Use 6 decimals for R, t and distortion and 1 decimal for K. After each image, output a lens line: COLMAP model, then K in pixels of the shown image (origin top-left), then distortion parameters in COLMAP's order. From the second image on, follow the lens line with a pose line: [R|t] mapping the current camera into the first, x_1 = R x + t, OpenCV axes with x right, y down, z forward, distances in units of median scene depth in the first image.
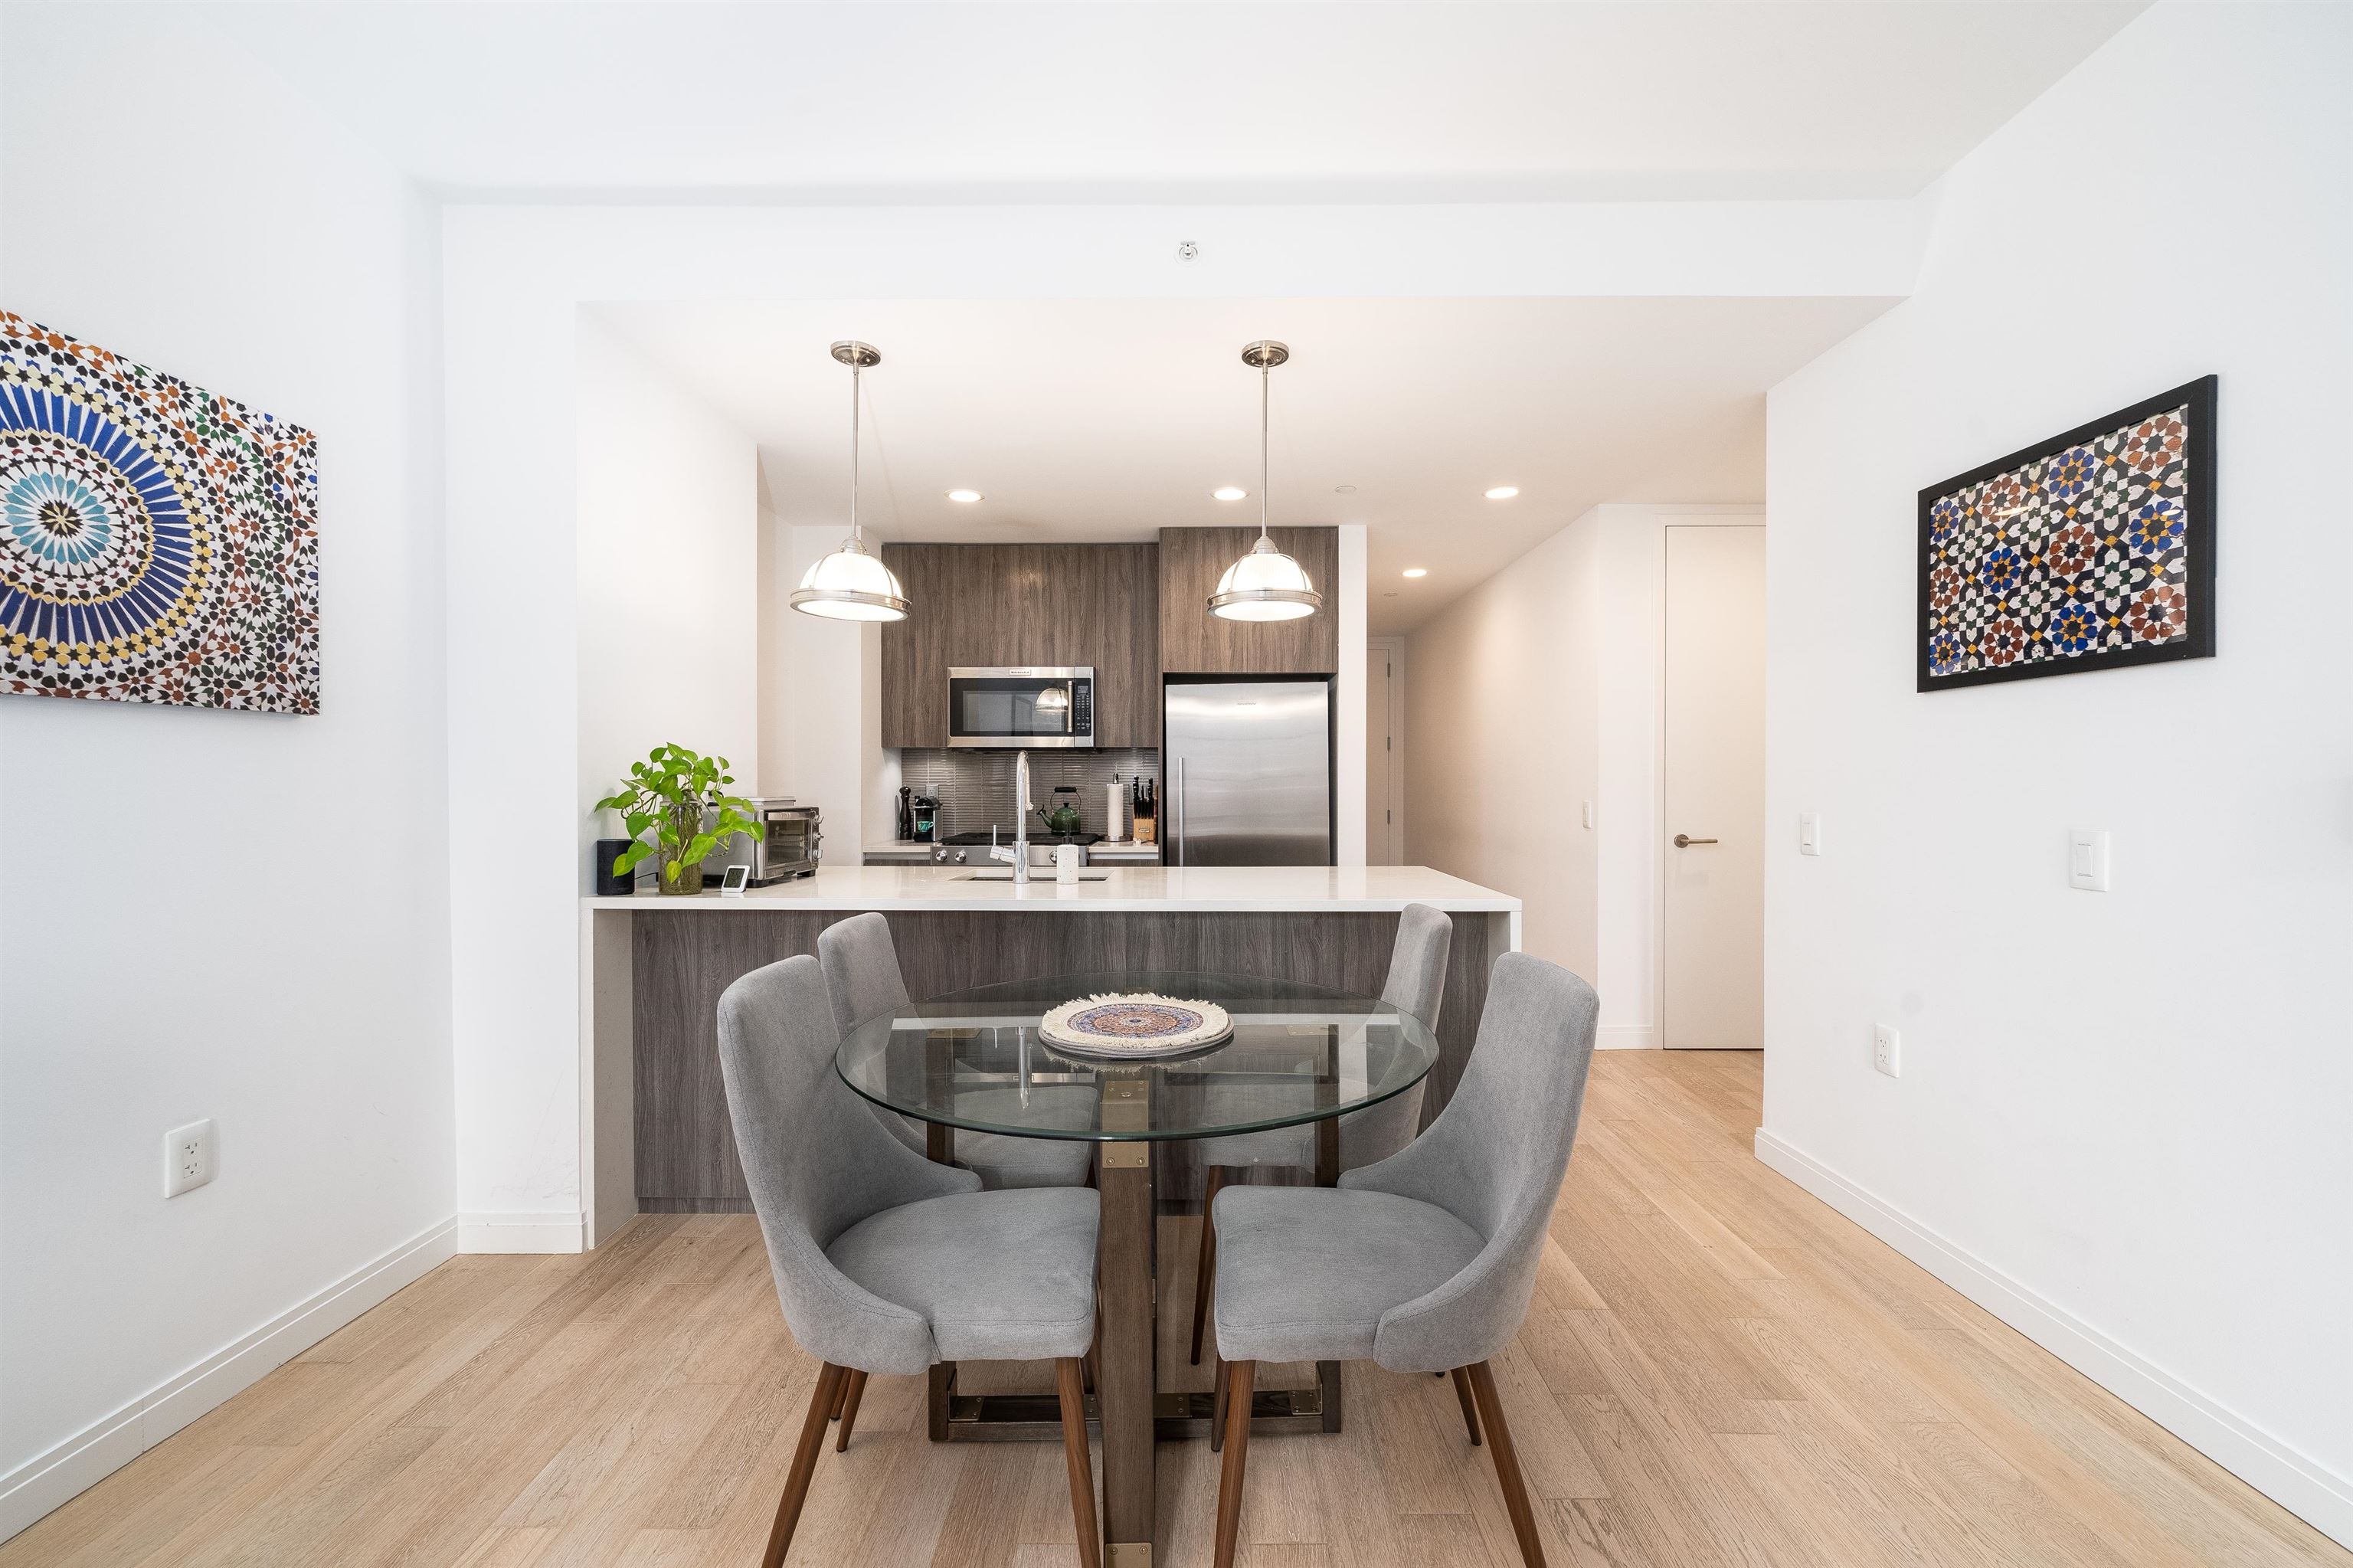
lens RADIAL K [[919.2, 0, 1185.1], [0, 919.2, 787.1], [0, 0, 1]] dist [0.000073, -0.000262]
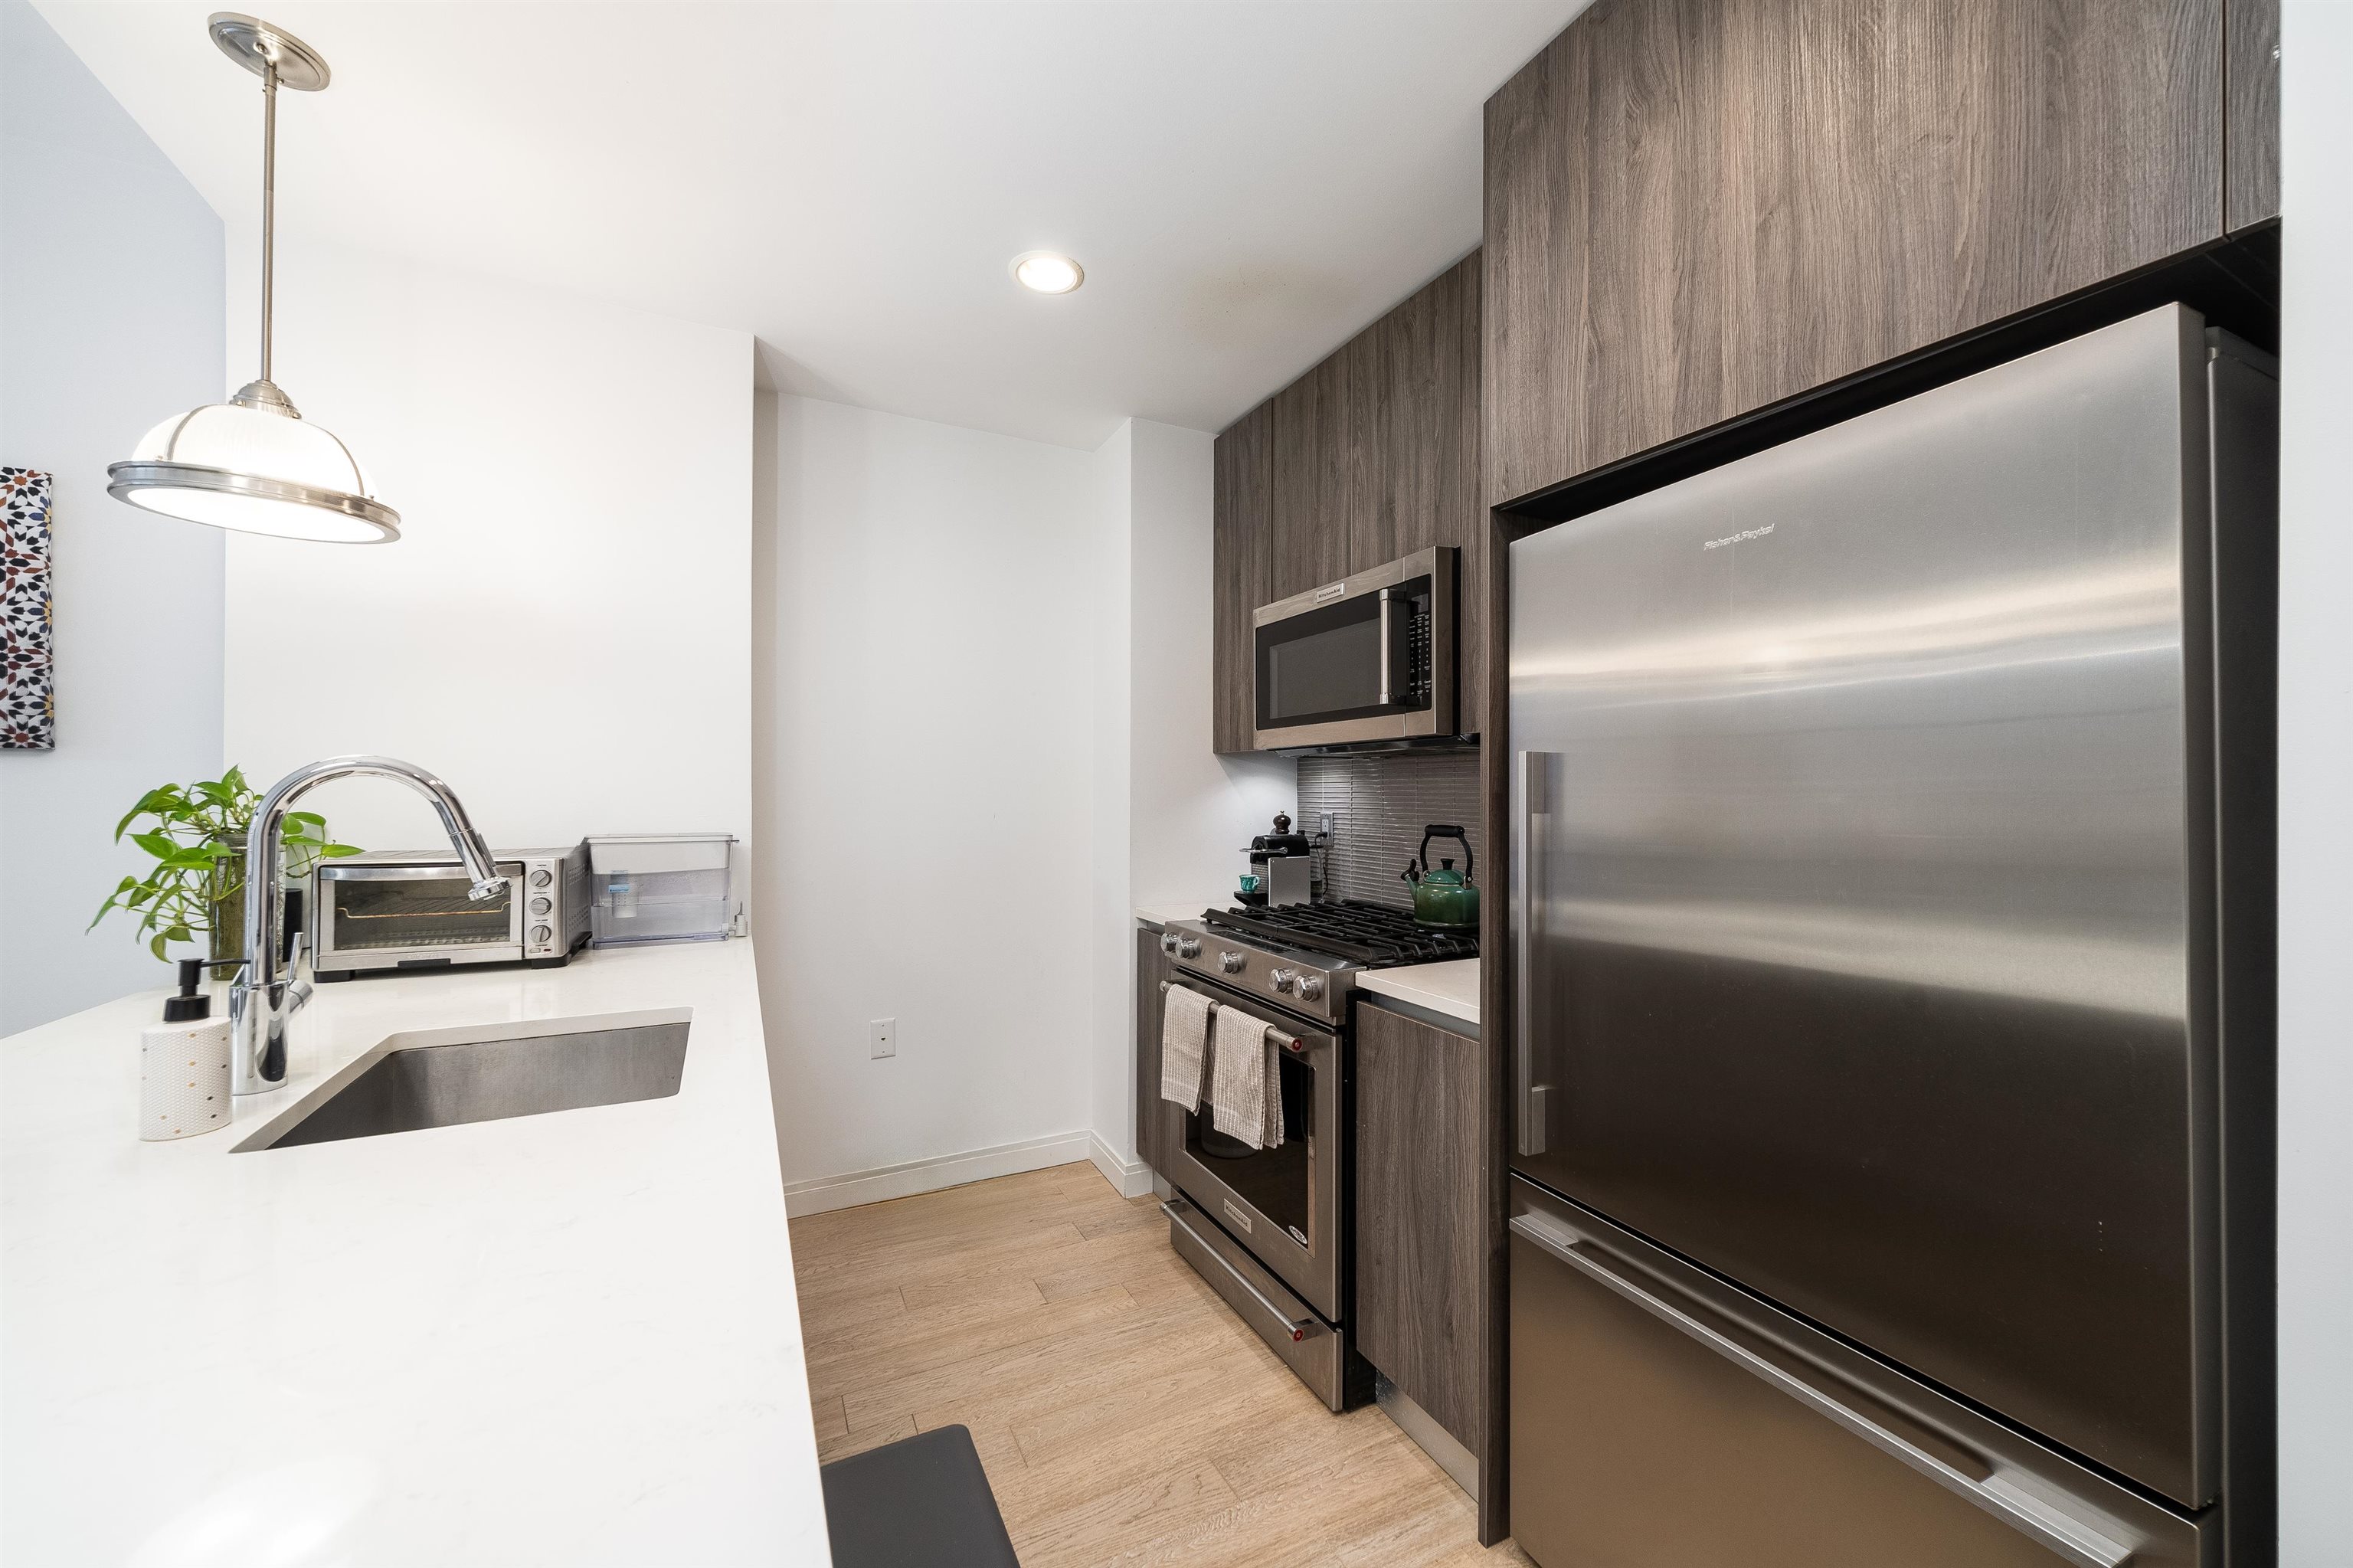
lens RADIAL K [[876.8, 0, 1171.2], [0, 876.8, 790.3], [0, 0, 1]] dist [-0.008732, -0.000042]
pose [[0.464174, -0.001167, -0.885743, 0.487156], [-0.006366, 0.999969, -0.004654, -0.037412], [0.885721, 0.007799, 0.464152, 1.711285]]
